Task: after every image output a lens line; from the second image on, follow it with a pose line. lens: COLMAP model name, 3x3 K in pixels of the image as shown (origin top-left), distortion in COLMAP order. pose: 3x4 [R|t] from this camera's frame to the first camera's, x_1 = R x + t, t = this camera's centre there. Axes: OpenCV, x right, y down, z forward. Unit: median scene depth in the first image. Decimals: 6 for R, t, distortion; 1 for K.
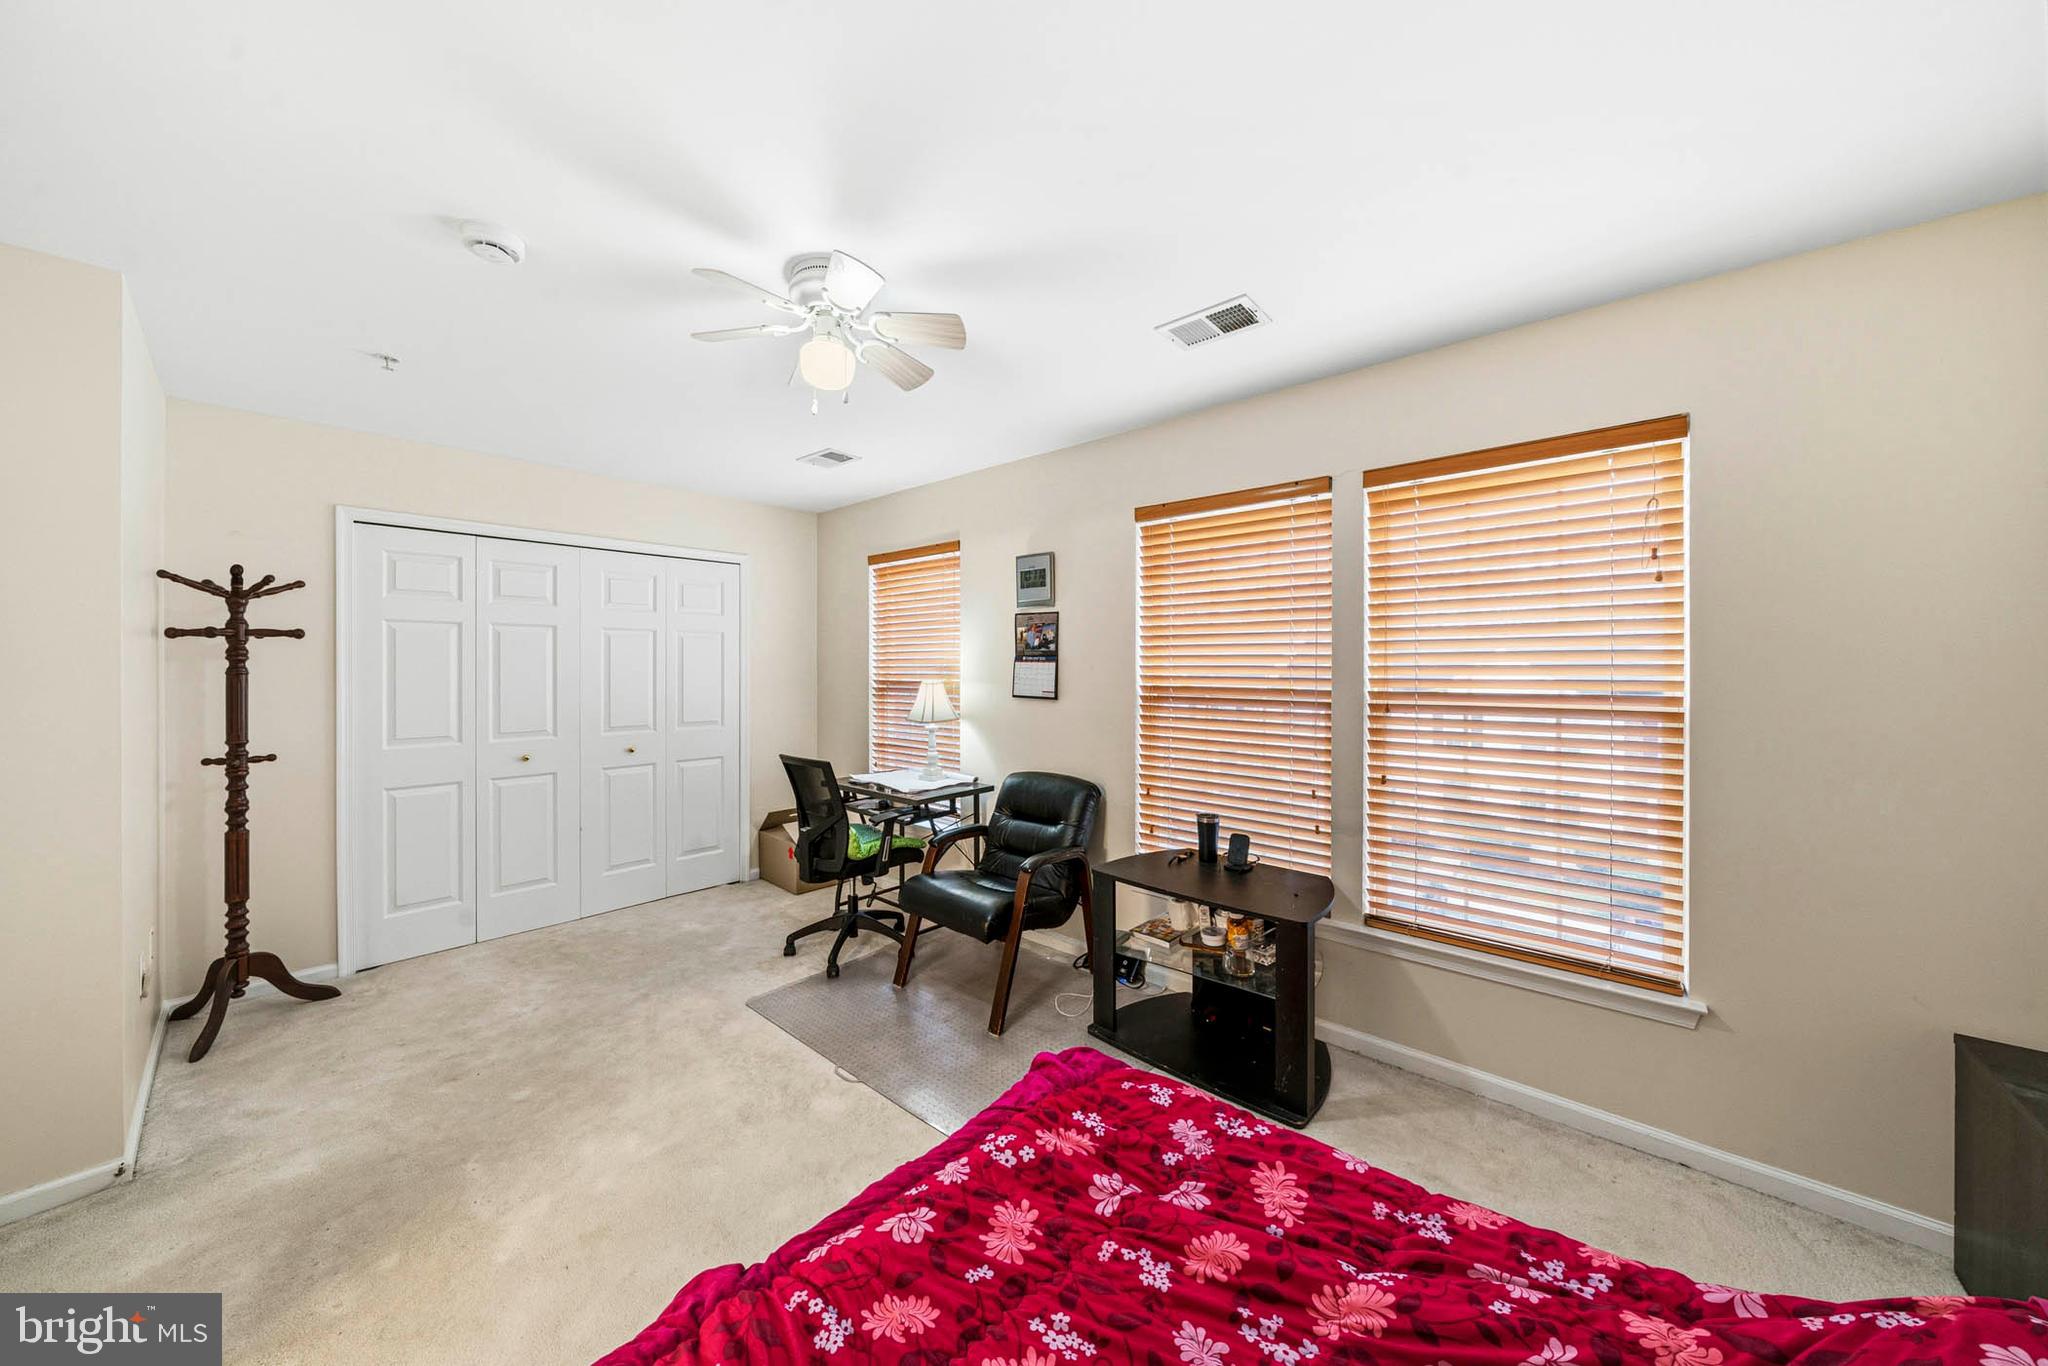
lens RADIAL K [[707.7, 0, 1015.8], [0, 707.7, 668.8], [0, 0, 1]] dist [-0.005563, -0.000096]
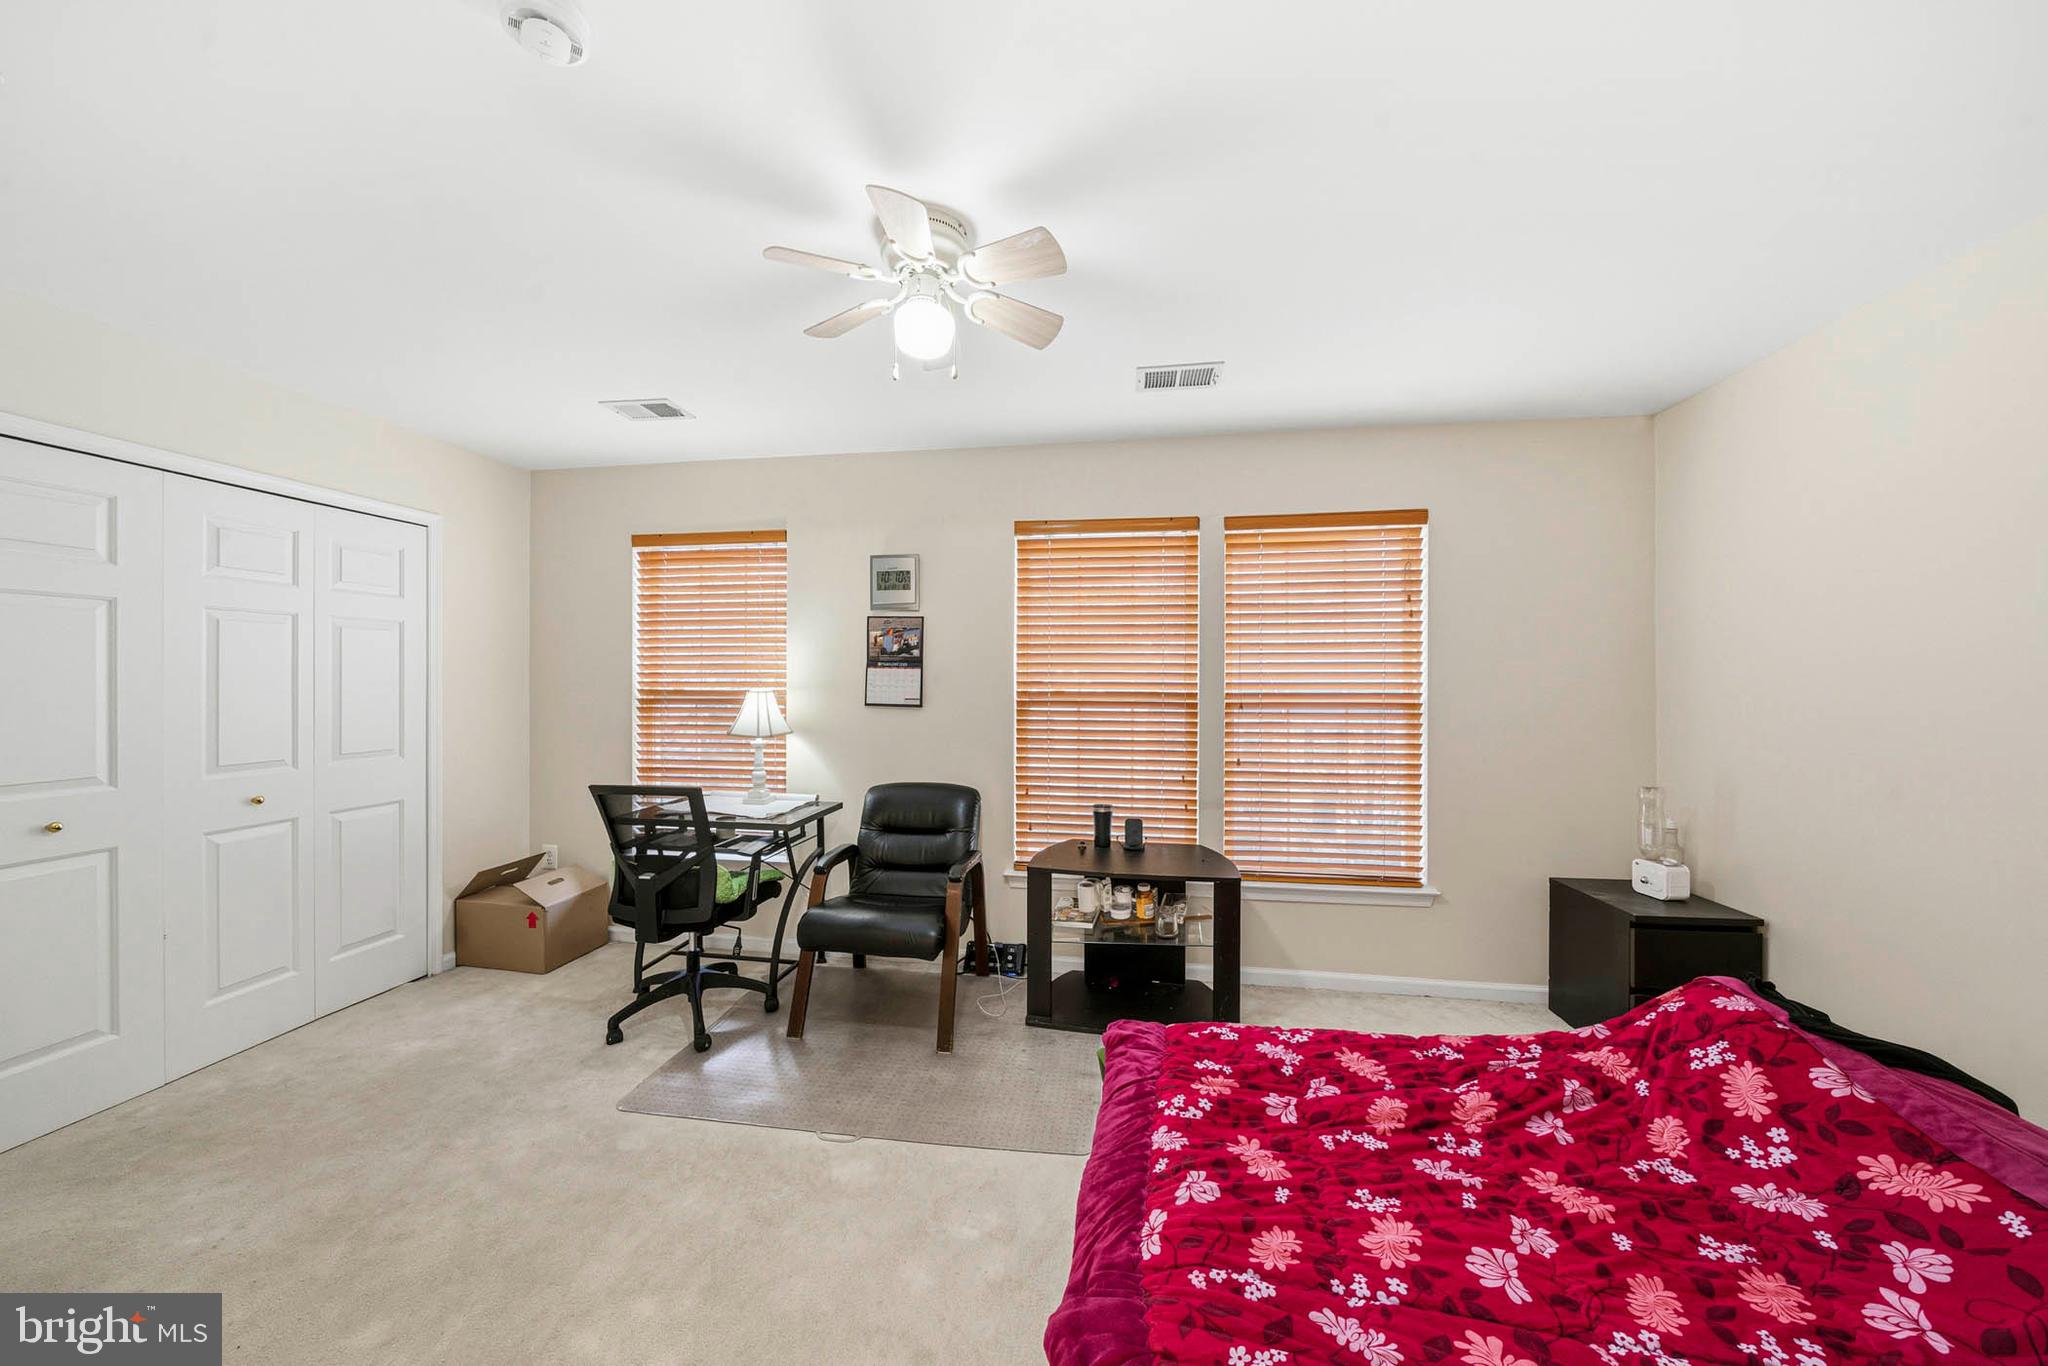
lens RADIAL K [[726.1, 0, 1021.6], [0, 726.1, 682.5], [0, 0, 1]] dist [-0.005622, 0.000254]
pose [[0.835354, -0.000140, 0.549712, -0.408319], [-0.000315, 1.000000, 0.000732, 0.009984], [-0.549712, -0.000785, 0.835354, 0.097567]]
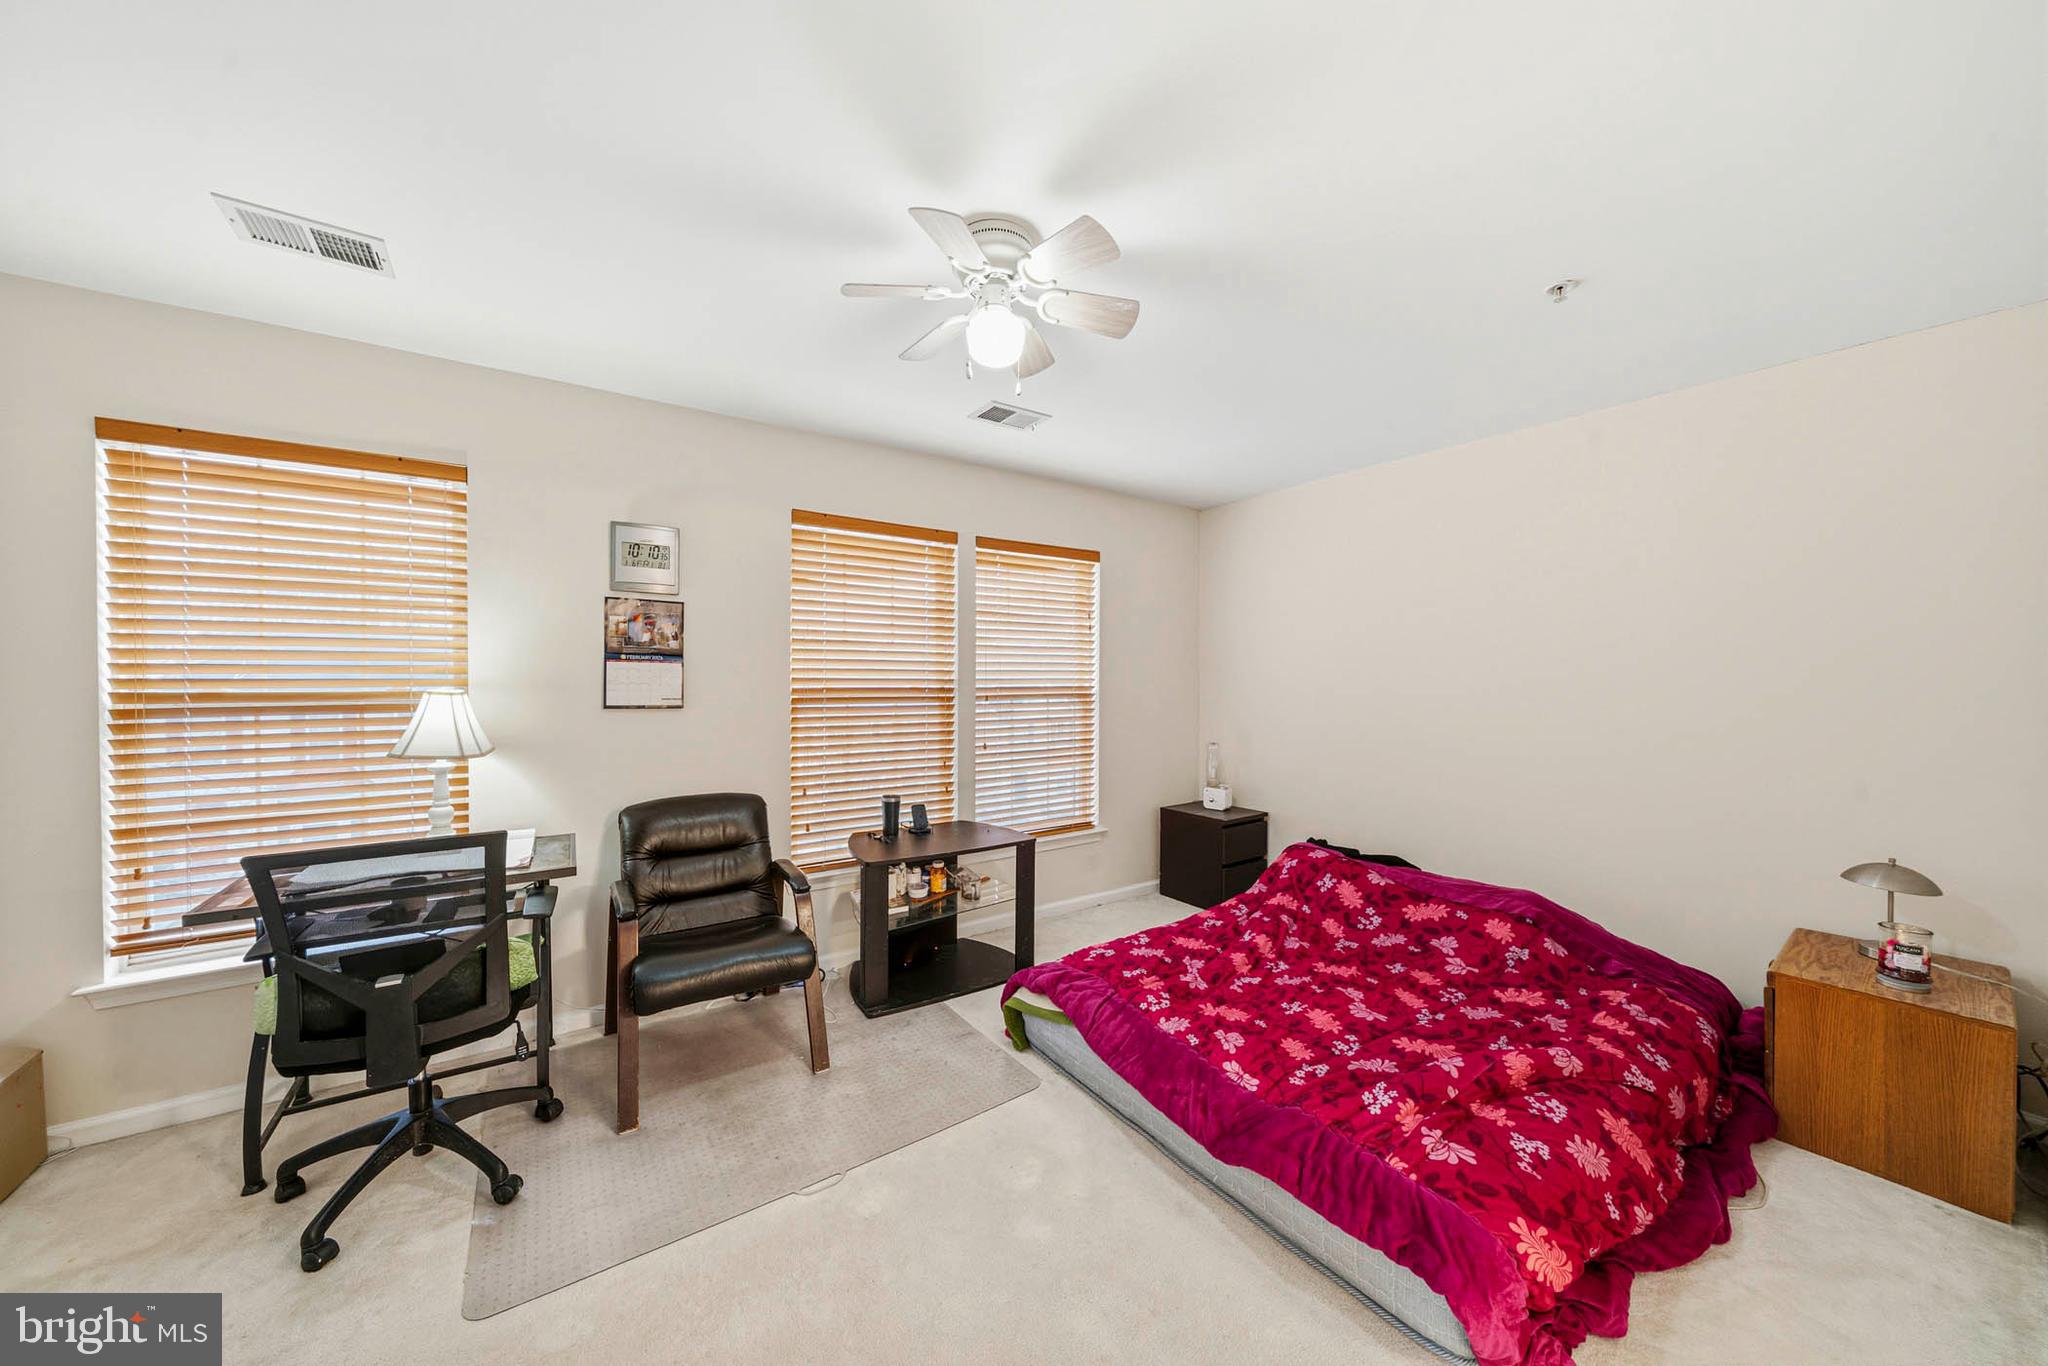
lens RADIAL K [[697.0, 0, 1018.5], [0, 697.0, 689.1], [0, 0, 1]] dist [-0.005431, -0.000072]
pose [[0.229898, -0.018413, 0.973040, -0.704106], [-0.000516, 0.999819, 0.019041, 0.006400], [-0.973215, -0.004879, 0.229847, 0.461478]]
